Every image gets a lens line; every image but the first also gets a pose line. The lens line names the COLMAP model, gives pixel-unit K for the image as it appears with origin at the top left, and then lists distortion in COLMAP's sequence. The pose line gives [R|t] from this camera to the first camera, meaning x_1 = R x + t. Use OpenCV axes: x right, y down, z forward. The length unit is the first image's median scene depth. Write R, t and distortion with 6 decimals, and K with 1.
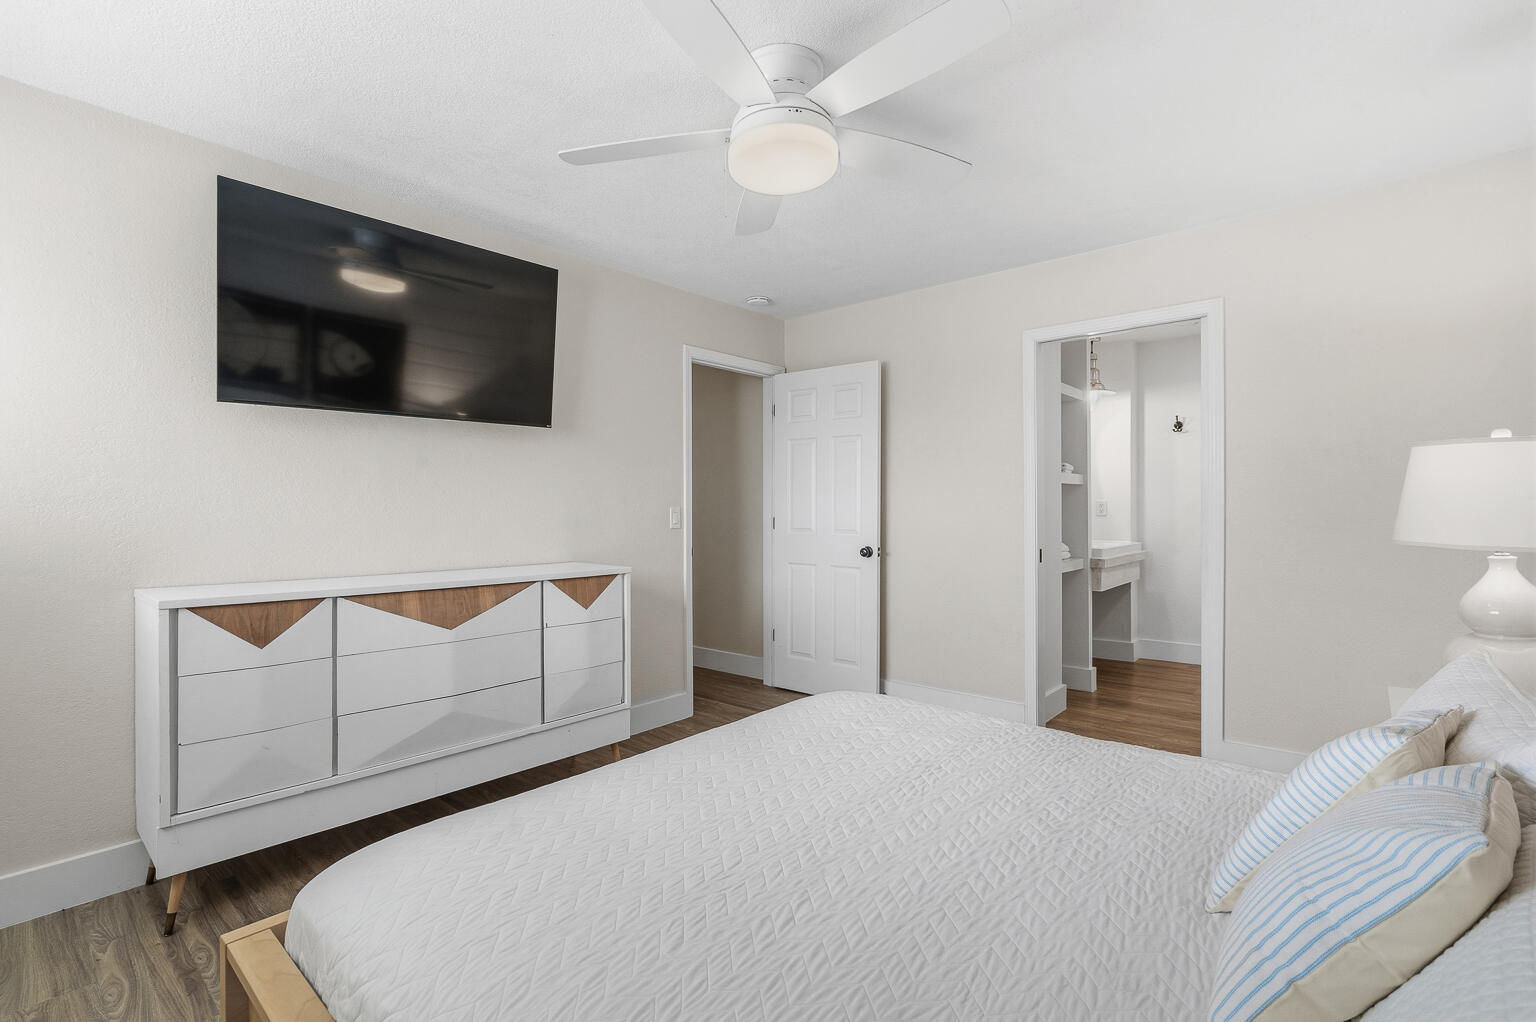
lens RADIAL K [[704.0, 0, 767.9], [0, 704.0, 504.5], [0, 0, 1]] dist [-0.005693, 0.004812]
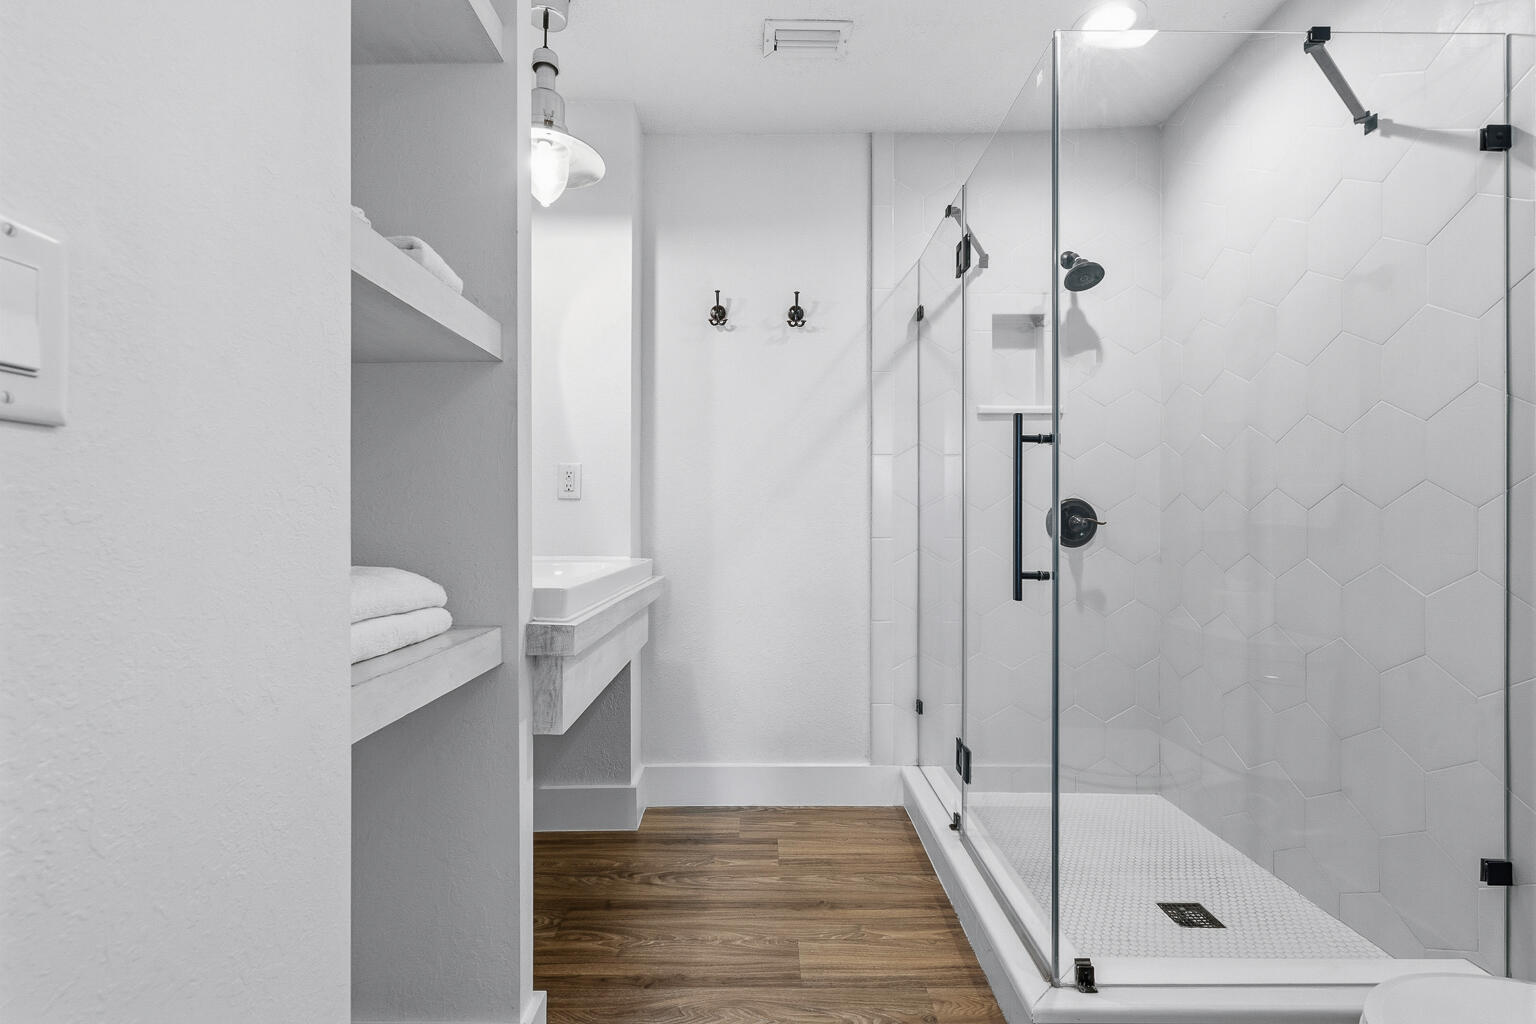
lens RADIAL K [[704.0, 0, 772.3], [0, 704.0, 515.1], [0, 0, 1]] dist [-0.005693, 0.004812]
pose [[0.748586, 0.011078, 0.662945, 0.336489], [-0.004227, 0.999920, -0.011936, 0.034852], [-0.663024, 0.006133, 0.748573, 0.705438]]
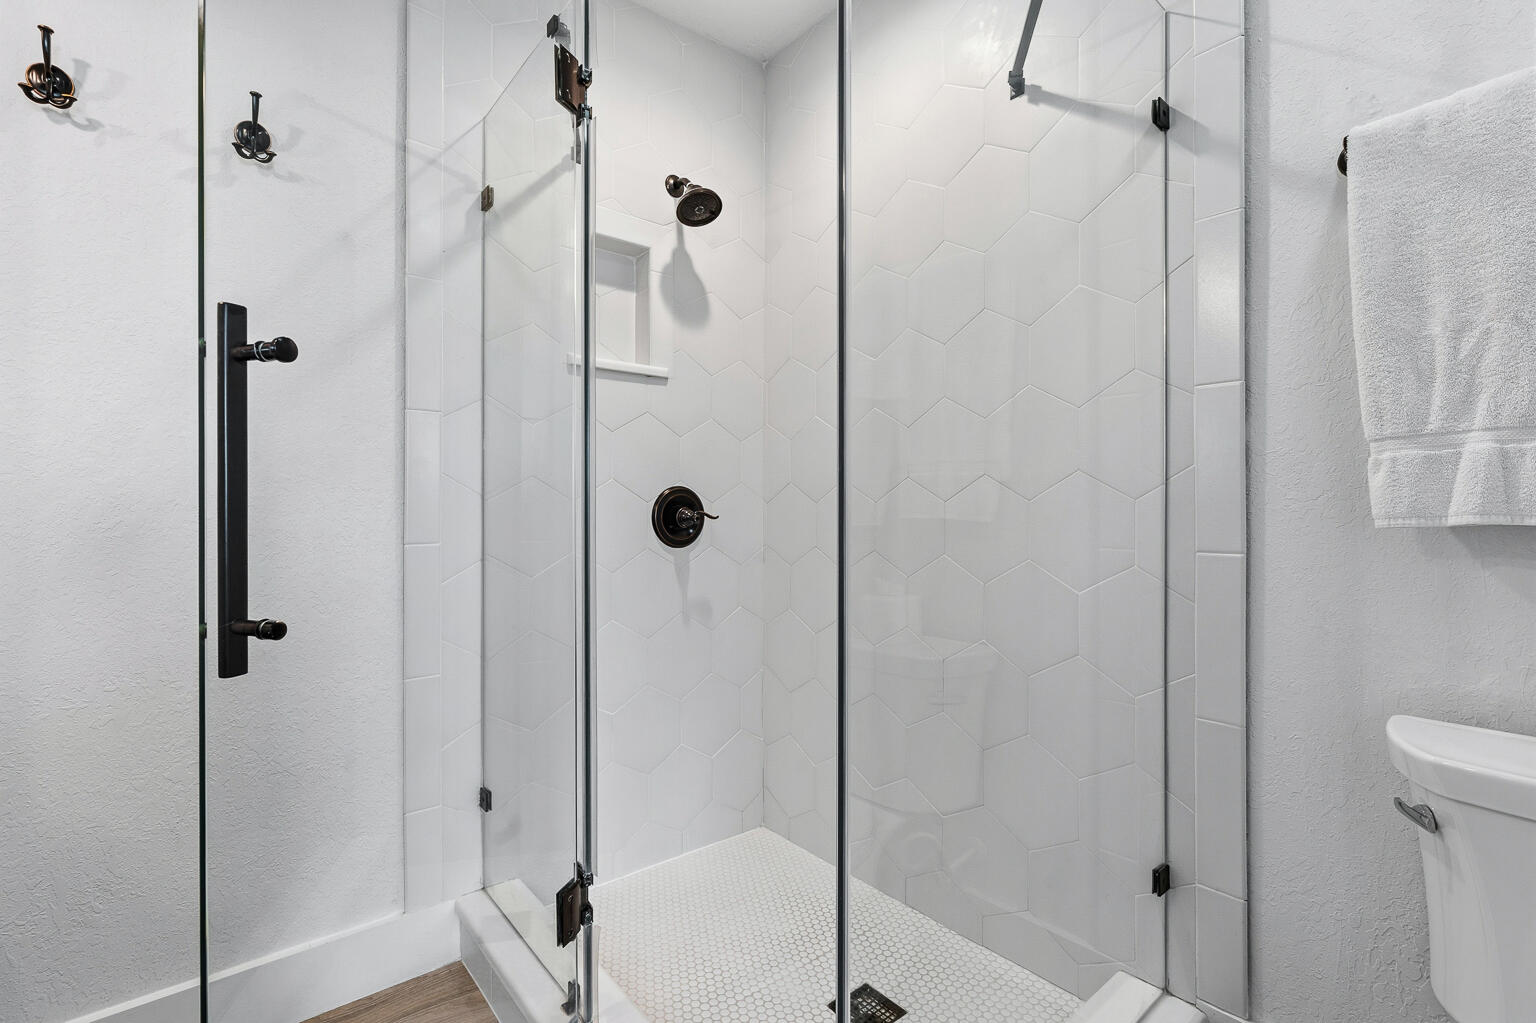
lens RADIAL K [[704.0, 0, 760.2], [0, 704.0, 509.6], [0, 0, 1]] dist [-0.005693, 0.004812]
pose [[0.173807, 0.007873, 0.984748, 0.456465], [0.003427, 0.999957, -0.008599, 0.032599], [-0.984774, 0.004869, 0.173773, 0.839285]]
